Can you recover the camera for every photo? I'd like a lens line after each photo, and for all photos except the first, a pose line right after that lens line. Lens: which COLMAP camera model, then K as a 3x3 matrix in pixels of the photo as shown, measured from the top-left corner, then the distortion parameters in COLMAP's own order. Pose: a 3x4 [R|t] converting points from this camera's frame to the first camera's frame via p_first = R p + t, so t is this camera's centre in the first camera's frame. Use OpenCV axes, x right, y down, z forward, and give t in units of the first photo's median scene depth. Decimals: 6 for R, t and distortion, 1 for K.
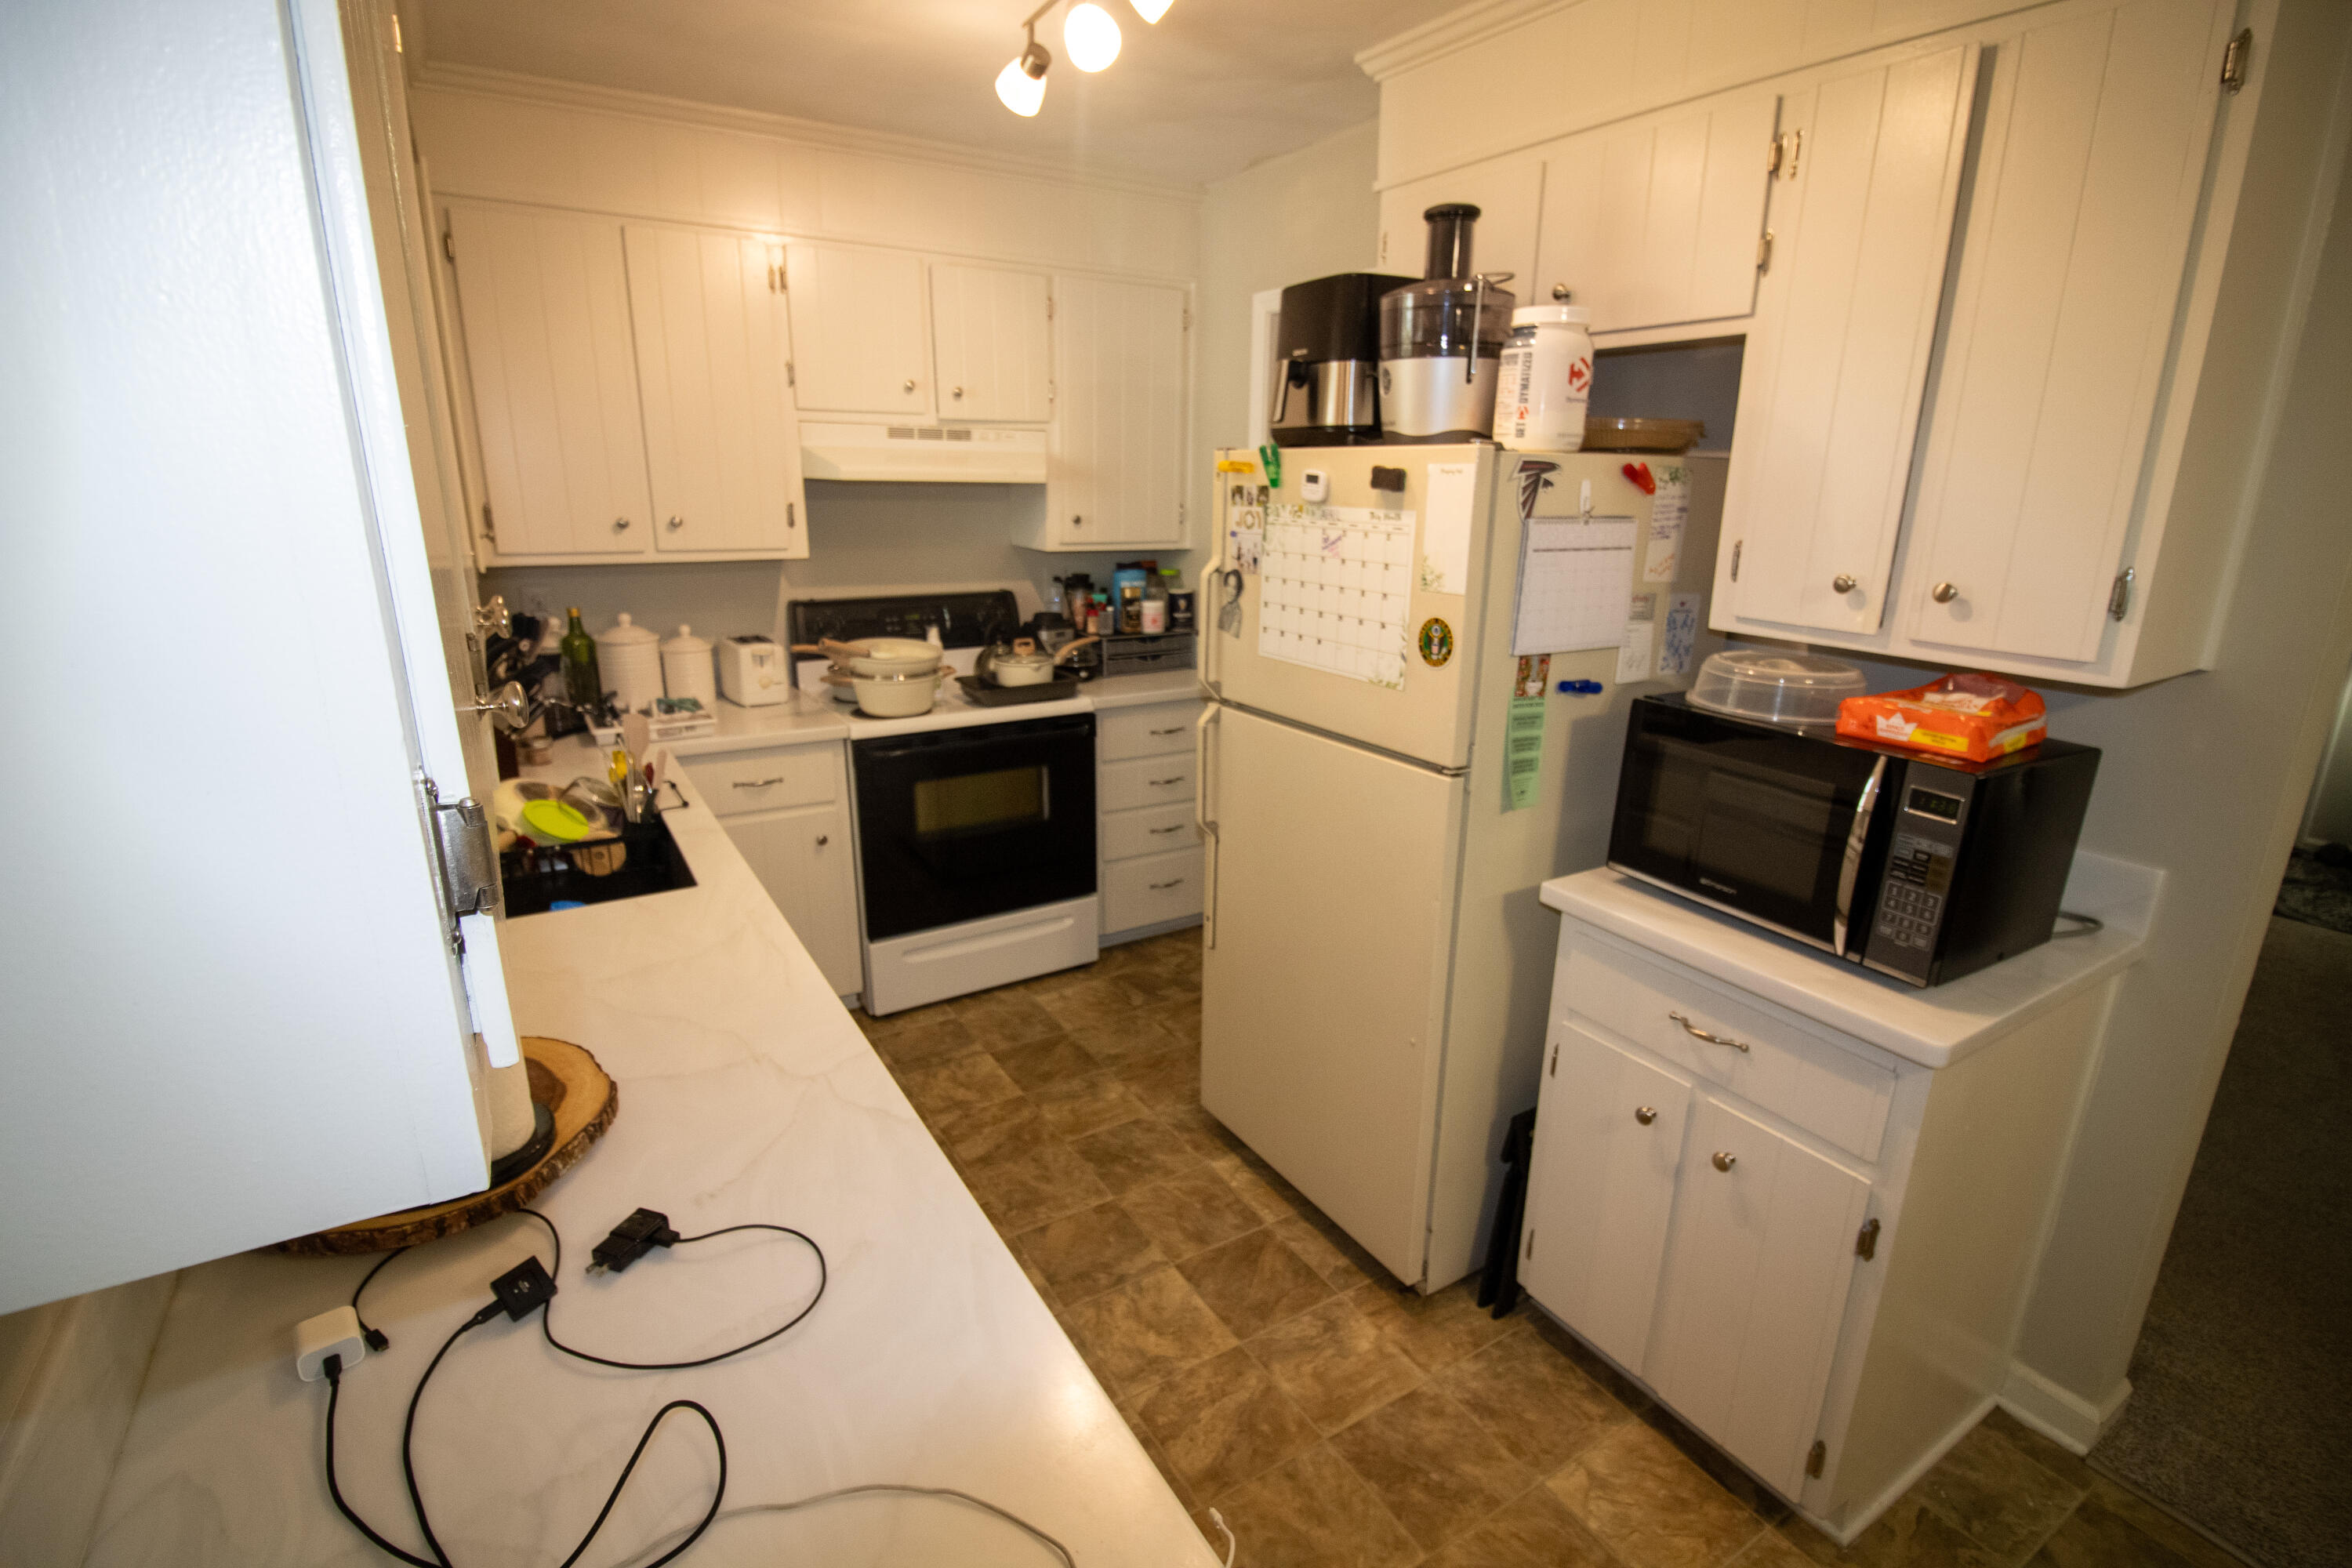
lens RADIAL K [[1098.2, 0, 1179.8], [0, 1098.2, 775.2], [0, 0, 1]] dist [-0.003227, -0.004456]
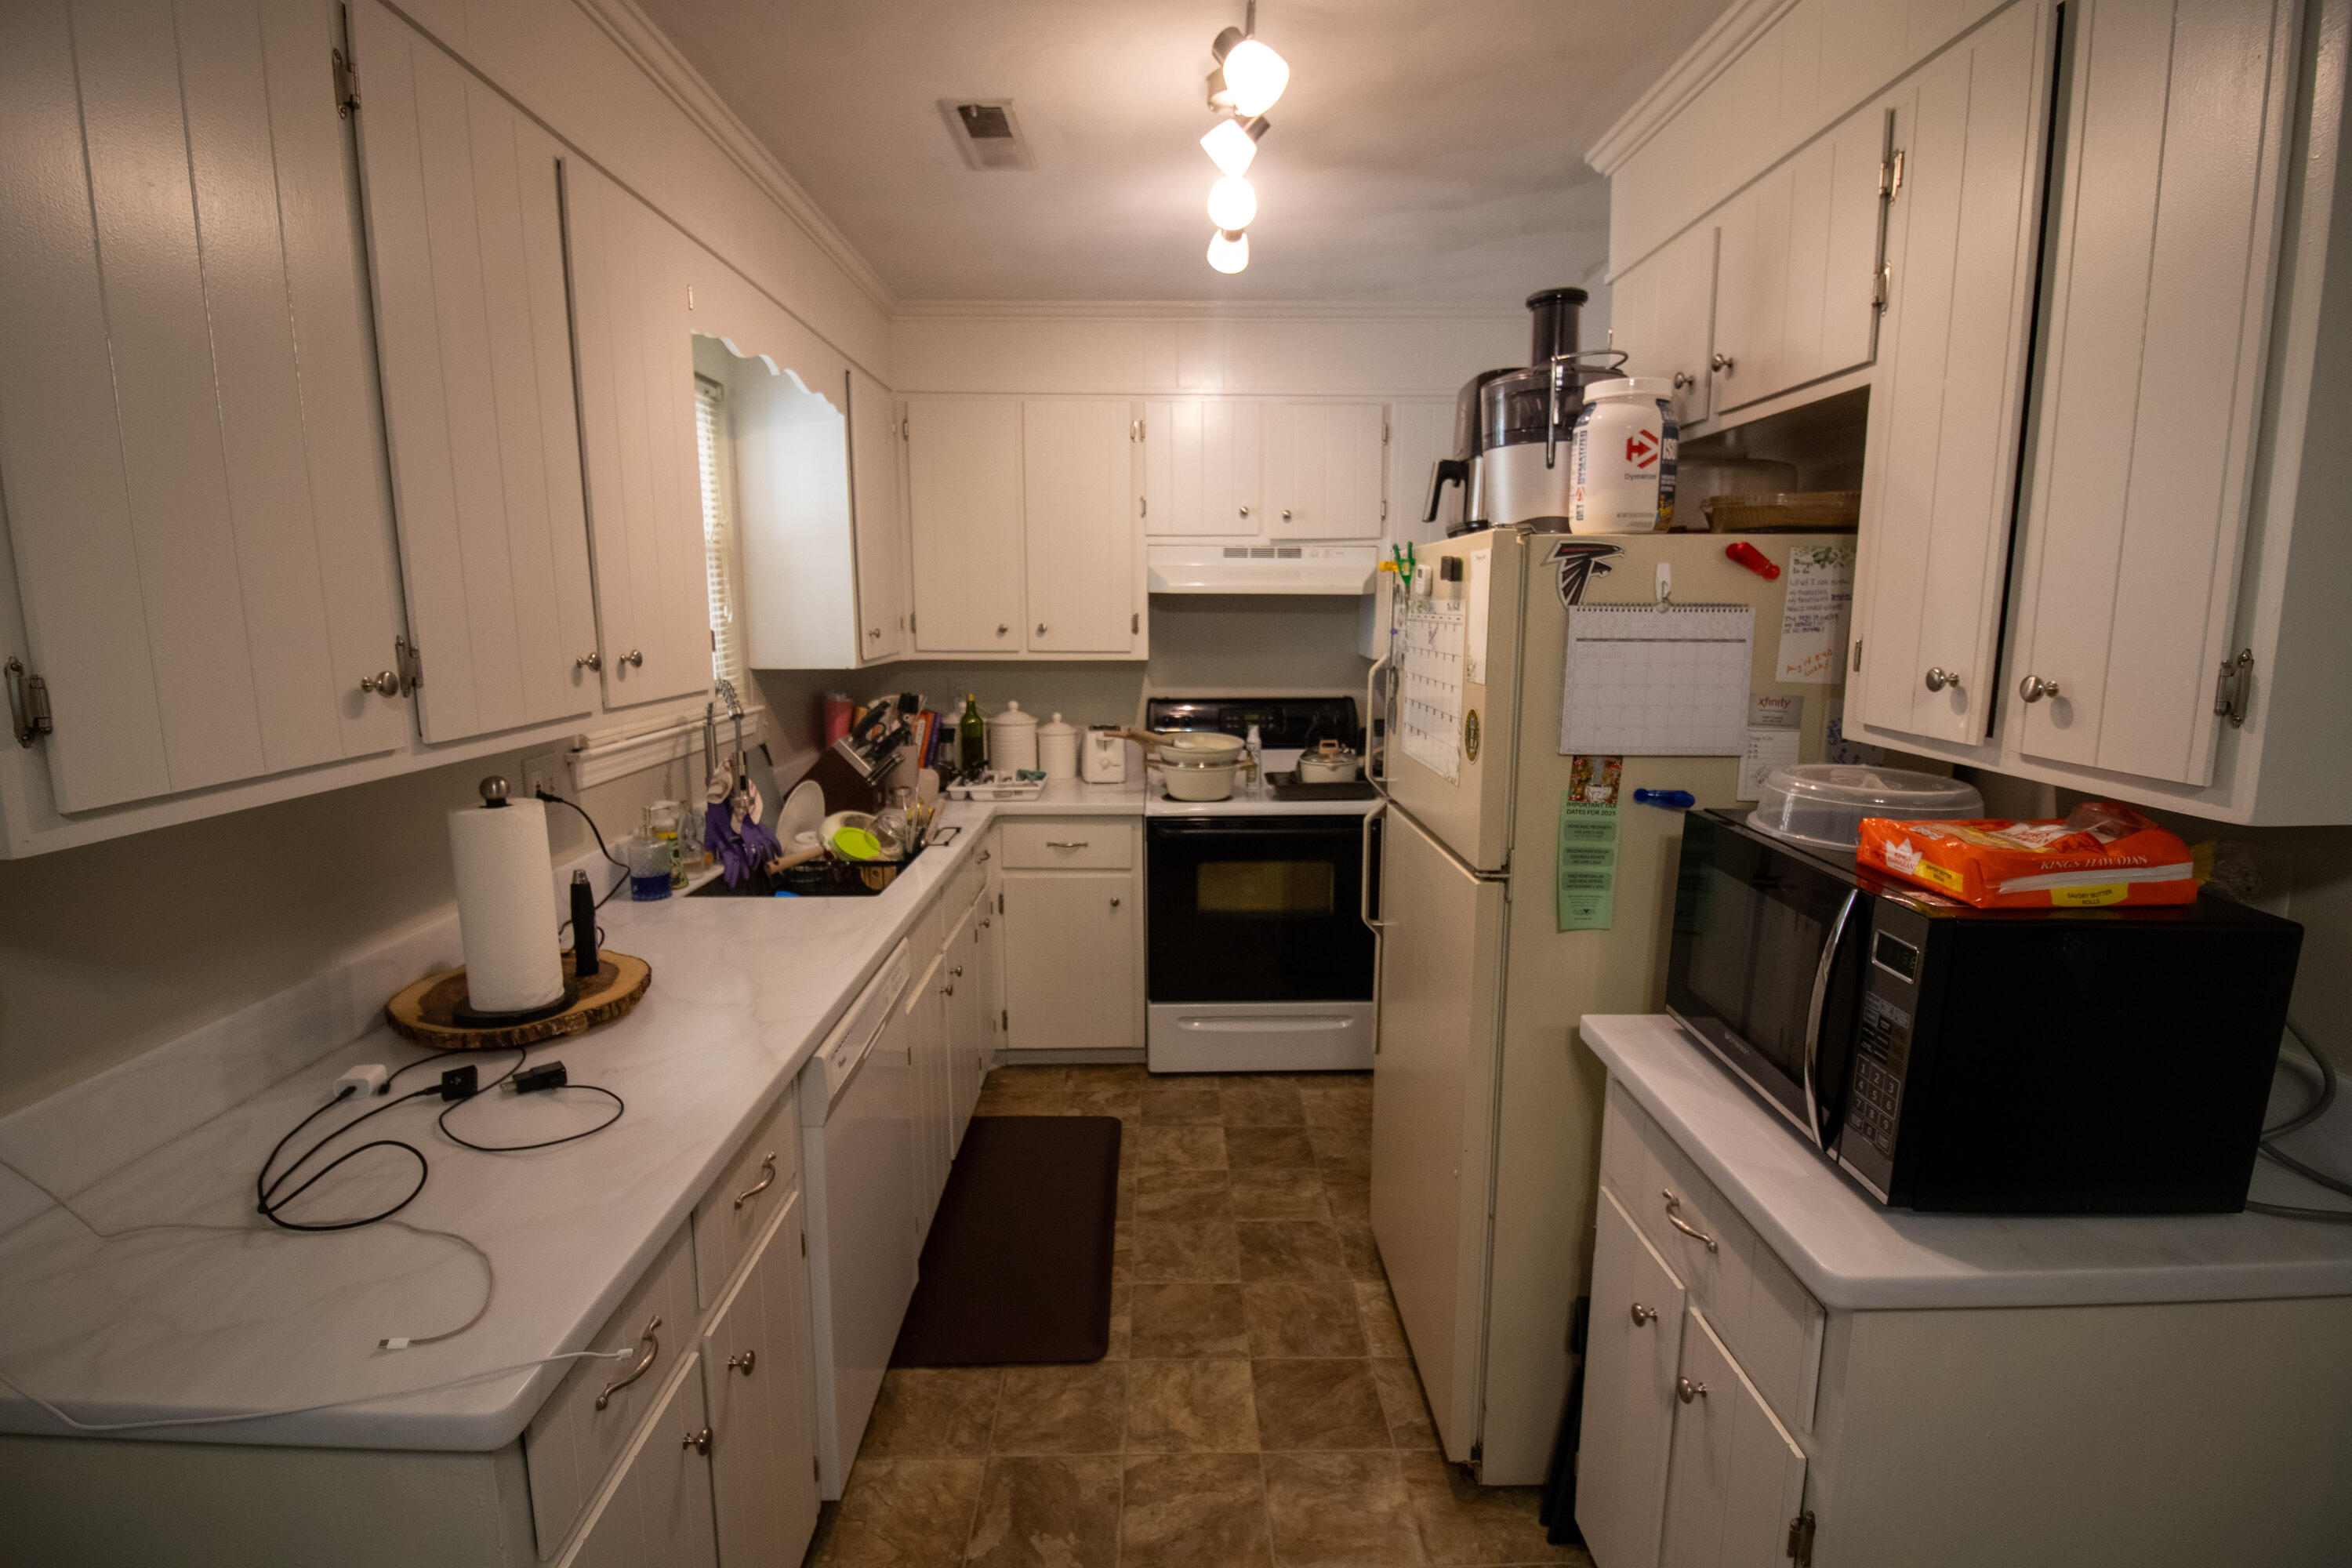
lens RADIAL K [[1098.2, 0, 1180.7], [0, 1098.2, 772.9], [0, 0, 1]] dist [-0.003227, -0.004456]
pose [[0.856722, 0.066573, -0.511463, 0.446067], [-0.126653, 0.988427, -0.083494, 0.019034], [0.499986, 0.136309, 0.855239, 0.063231]]
